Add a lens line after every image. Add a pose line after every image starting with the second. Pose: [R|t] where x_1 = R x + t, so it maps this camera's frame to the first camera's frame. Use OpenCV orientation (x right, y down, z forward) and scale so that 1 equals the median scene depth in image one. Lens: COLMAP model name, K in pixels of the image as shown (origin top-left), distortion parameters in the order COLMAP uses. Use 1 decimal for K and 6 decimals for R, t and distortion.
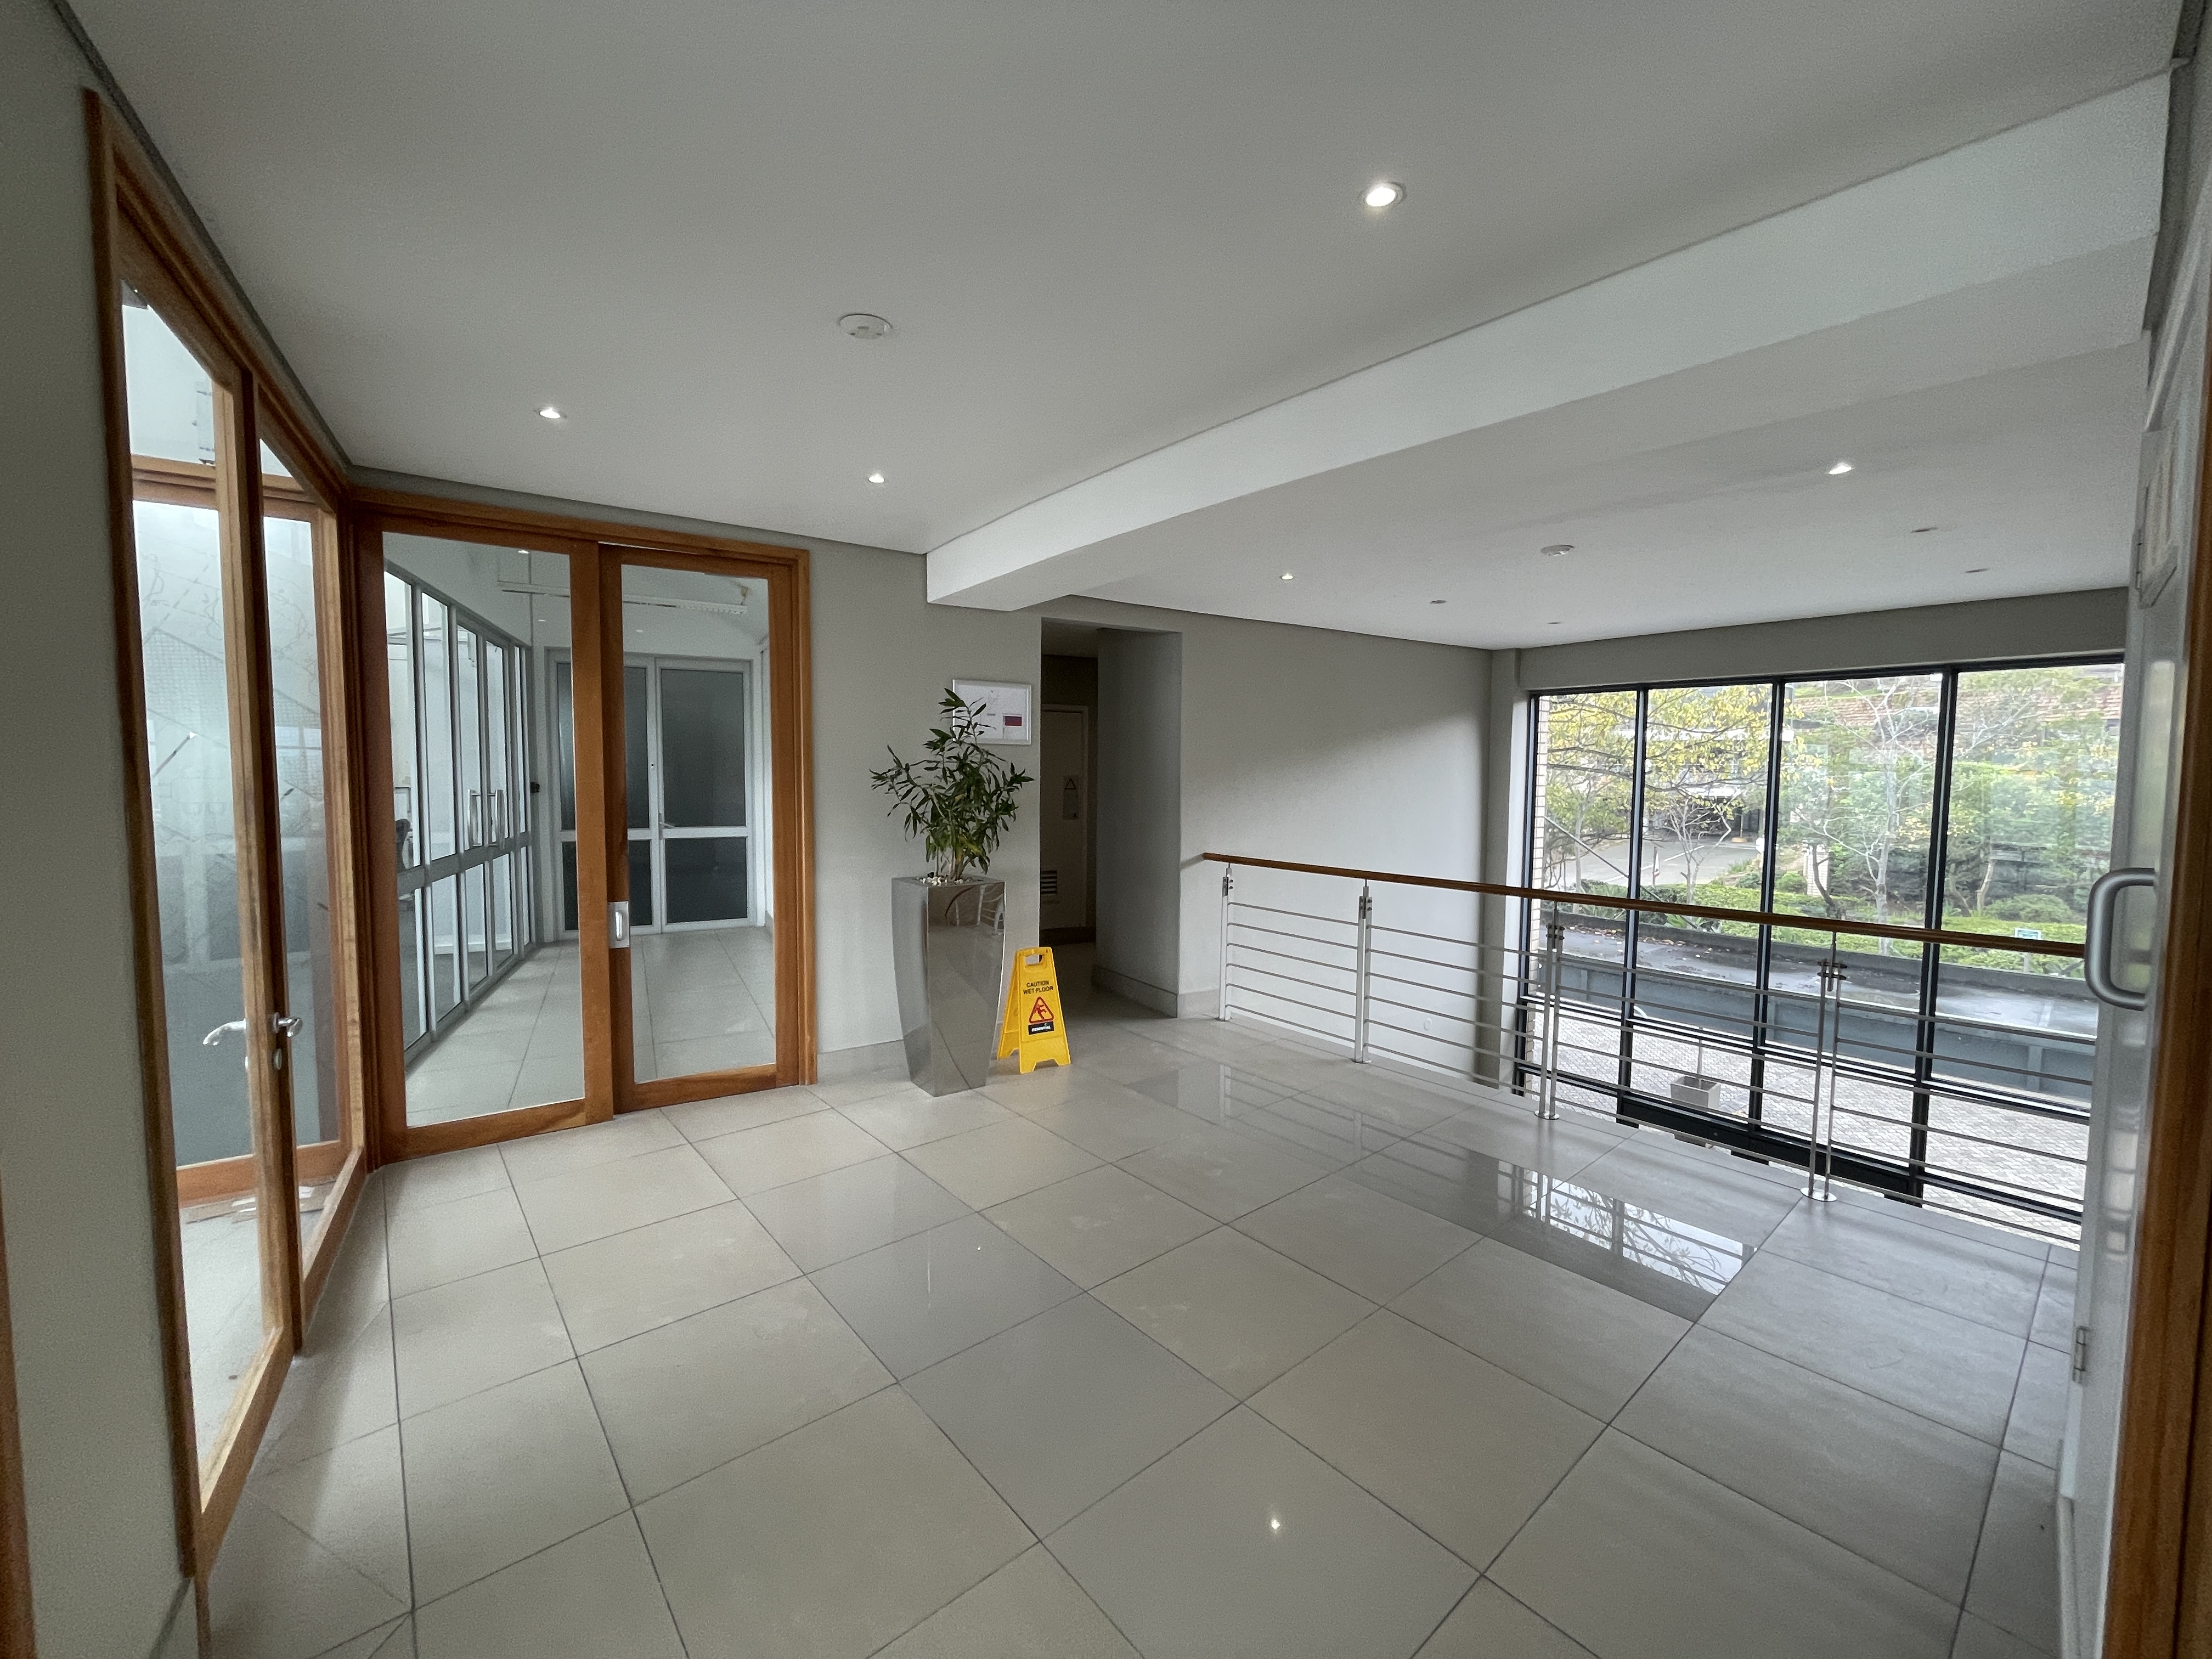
lens RADIAL K [[889.5, 0, 1102.6], [0, 889.5, 824.6], [0, 0, 1]] dist [-0.002045, 0.000236]
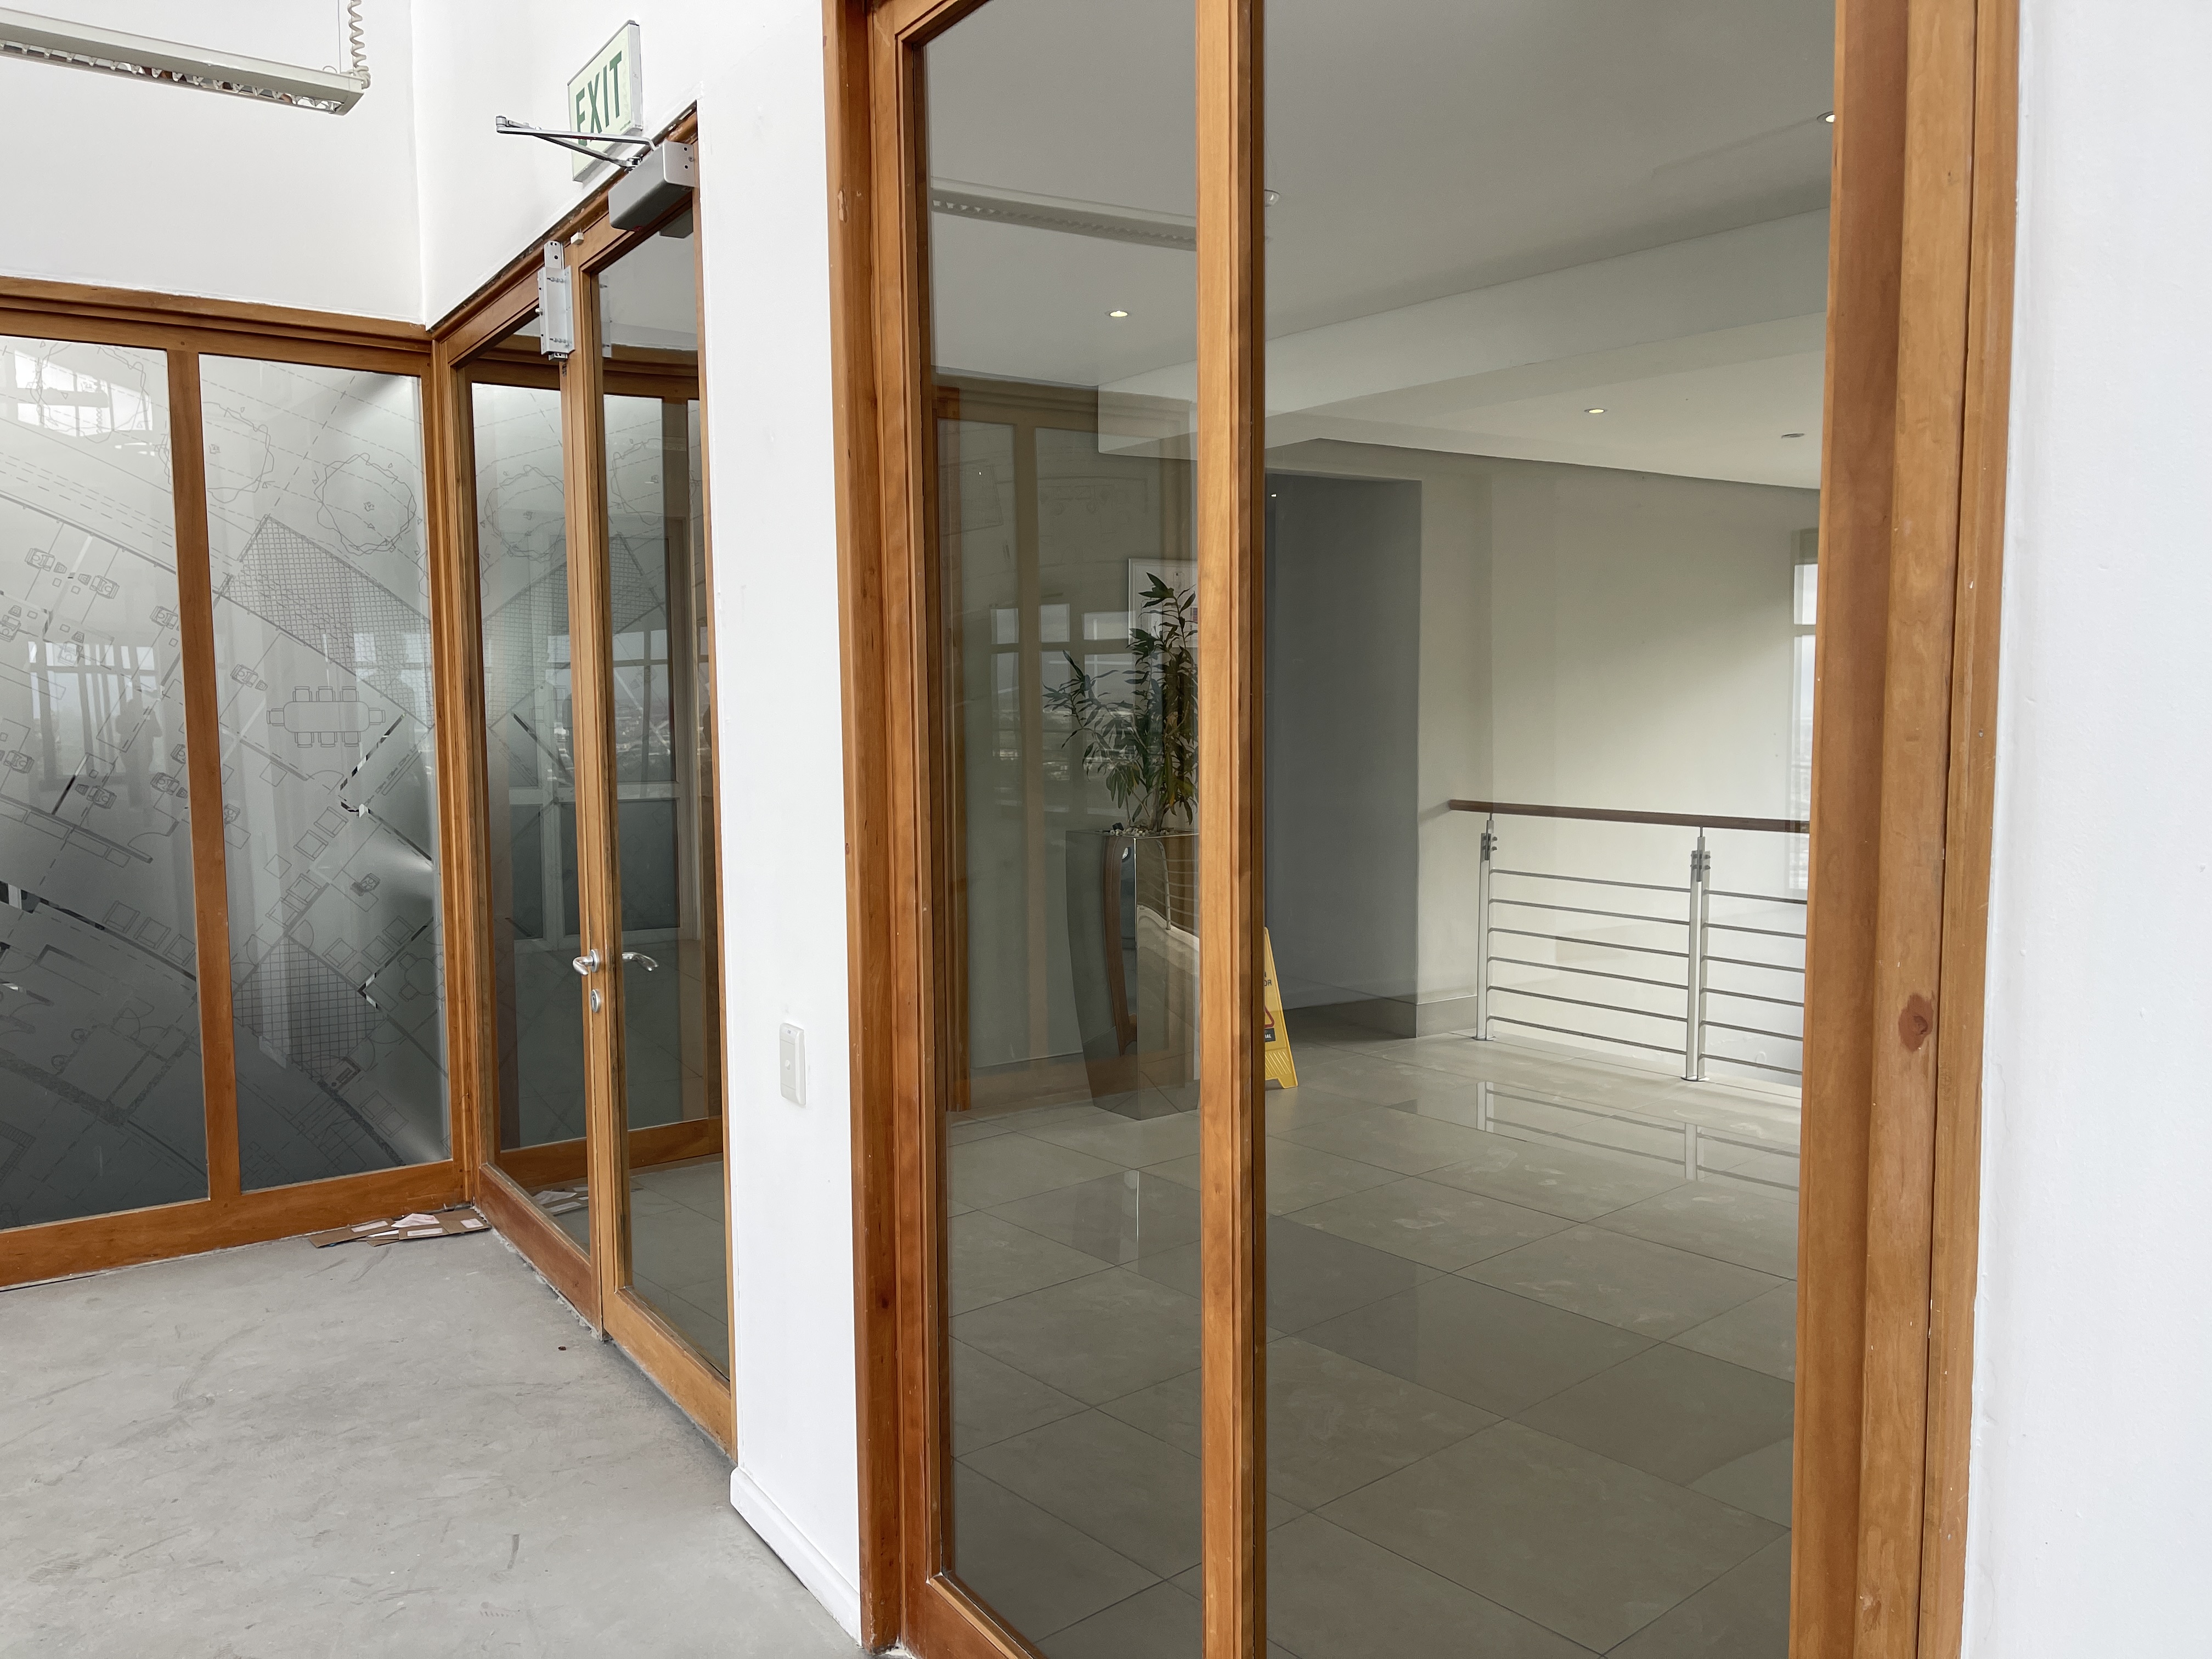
lens RADIAL K [[1656.5, 0, 1101.5], [0, 1656.5, 824.4], [0, 0, 1]] dist [0.072563, -0.092209]
pose [[0.999791, -0.014079, 0.014806, -0.212515], [0.013796, 0.999723, 0.019060, 0.026536], [-0.015071, -0.018852, 0.999709, -0.353438]]
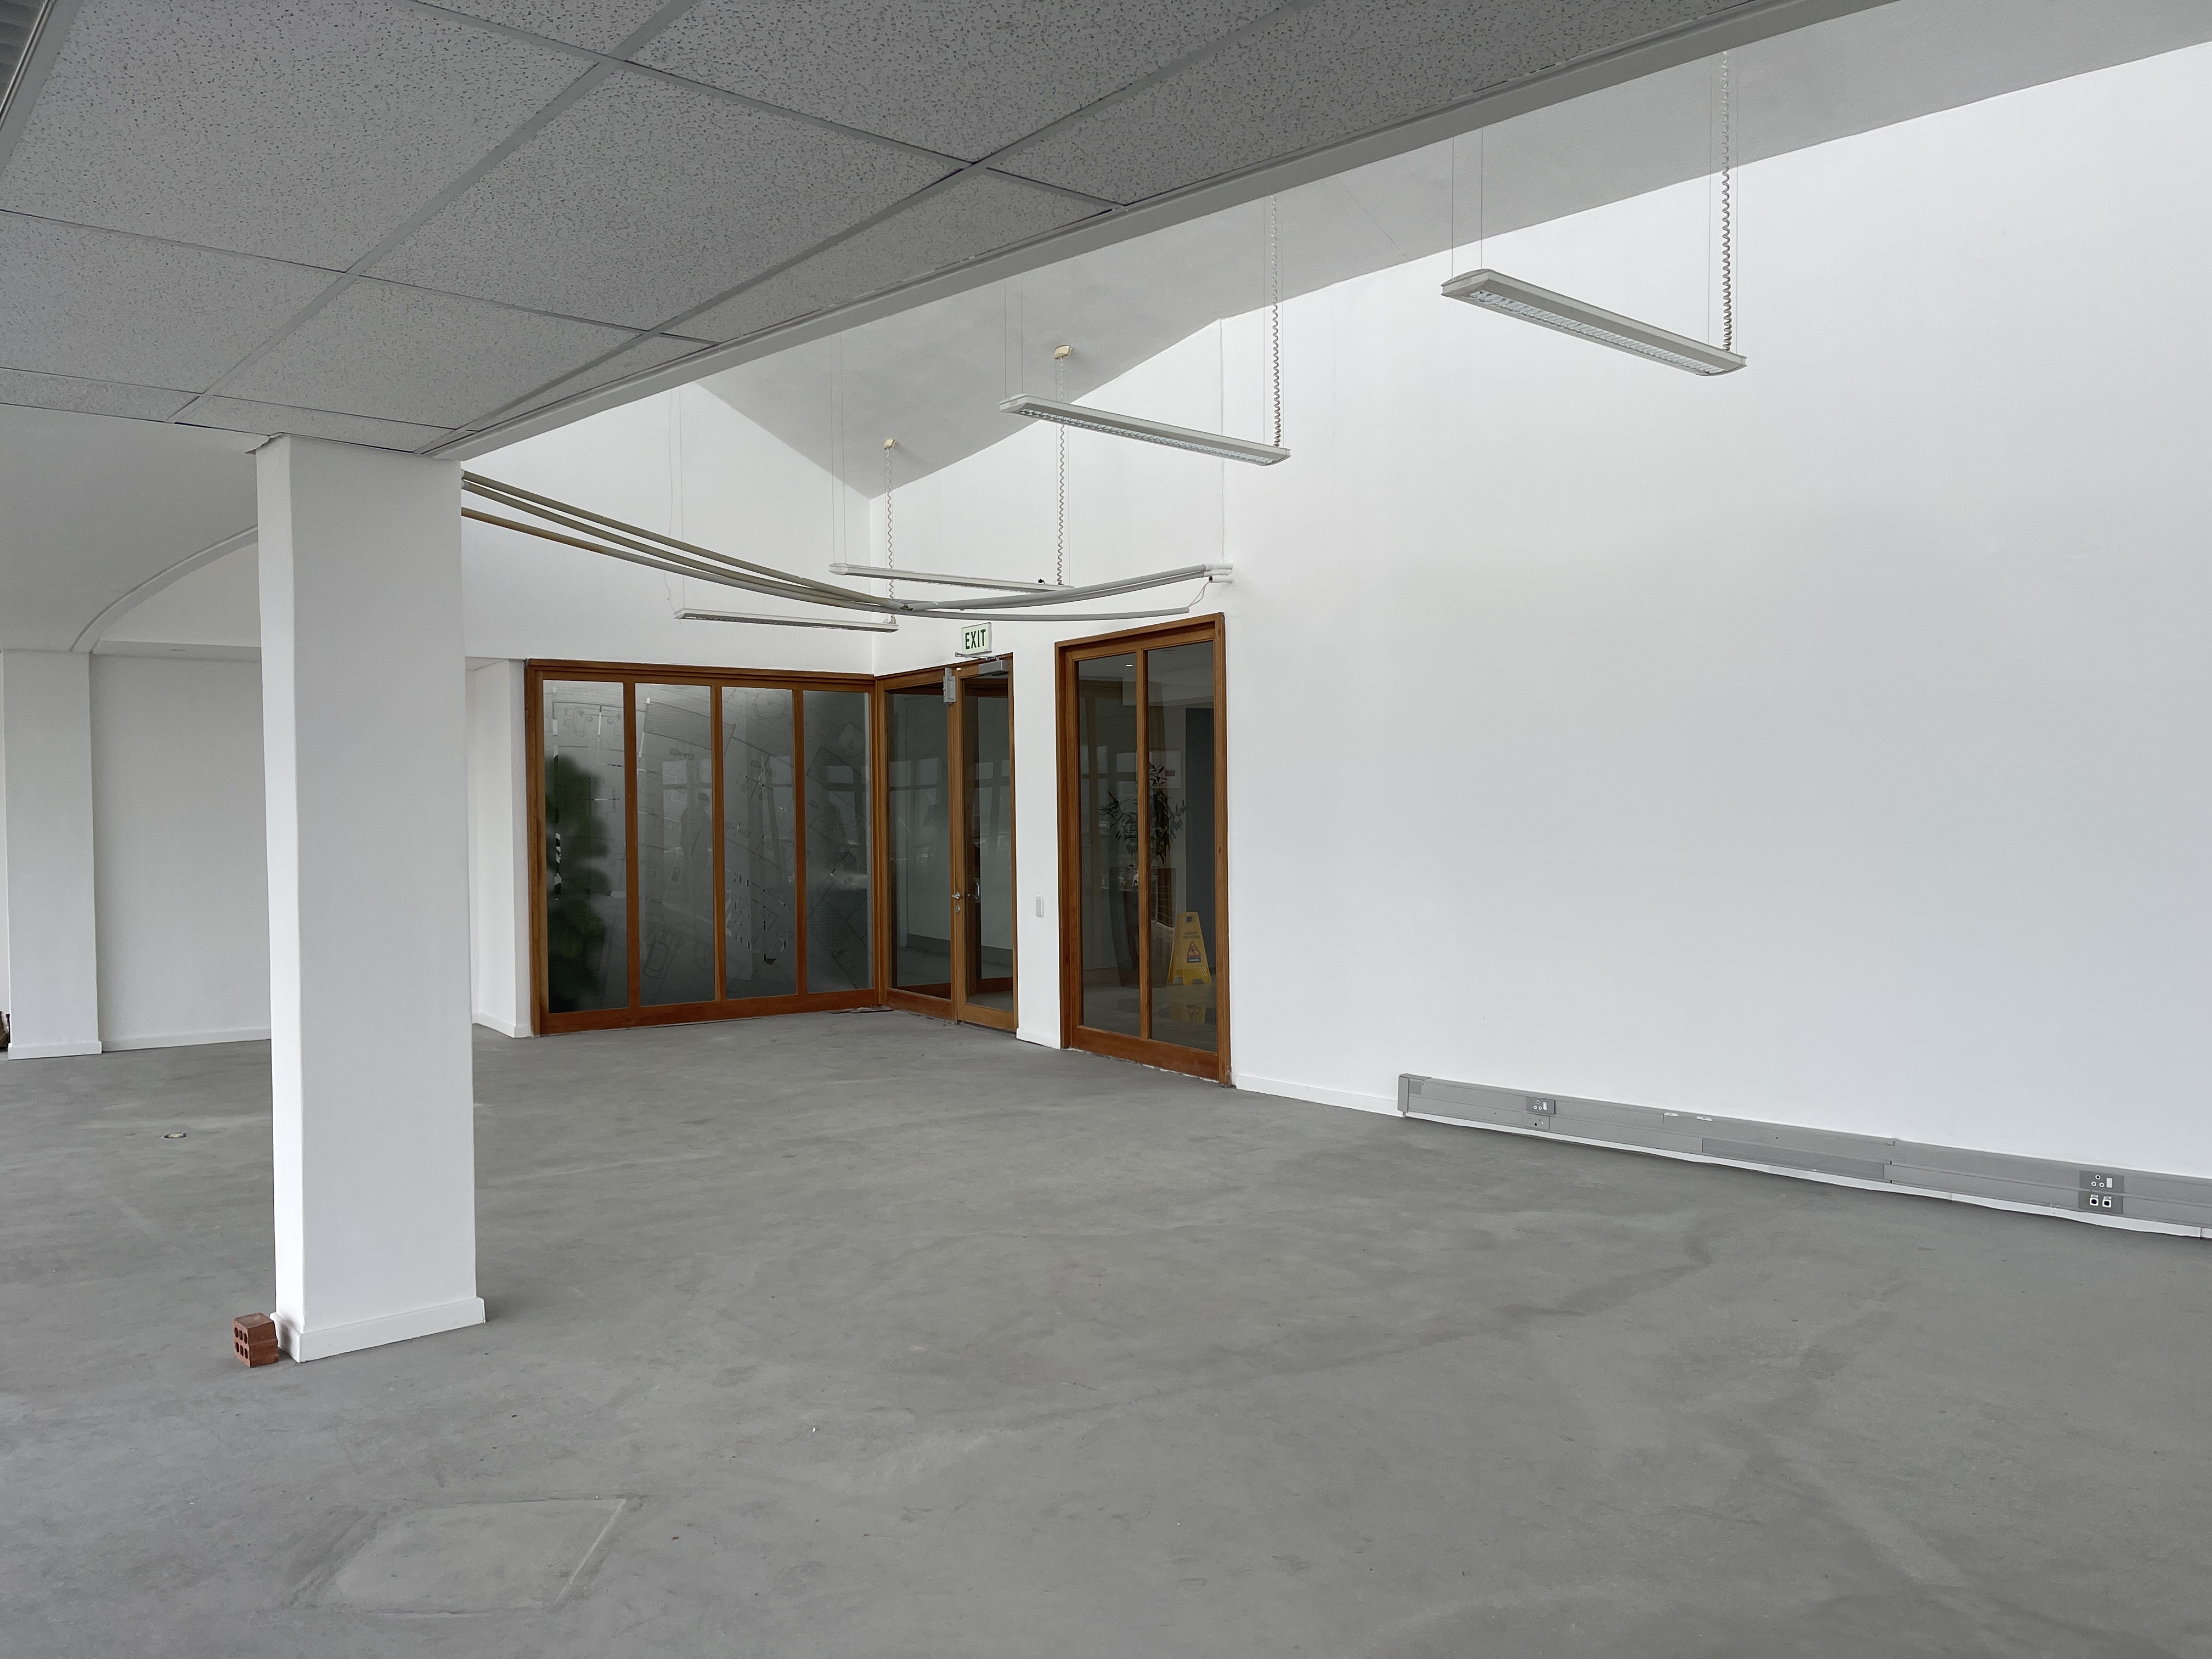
lens RADIAL K [[1656.5, 0, 1111.5], [0, 1656.5, 844.1], [0, 0, 1]] dist [0.072563, -0.092209]
pose [[0.999923, -0.012427, -0.000662, -0.215912], [0.012387, 0.998973, -0.043577, 0.138305], [0.001203, 0.043566, 0.999050, -2.019395]]
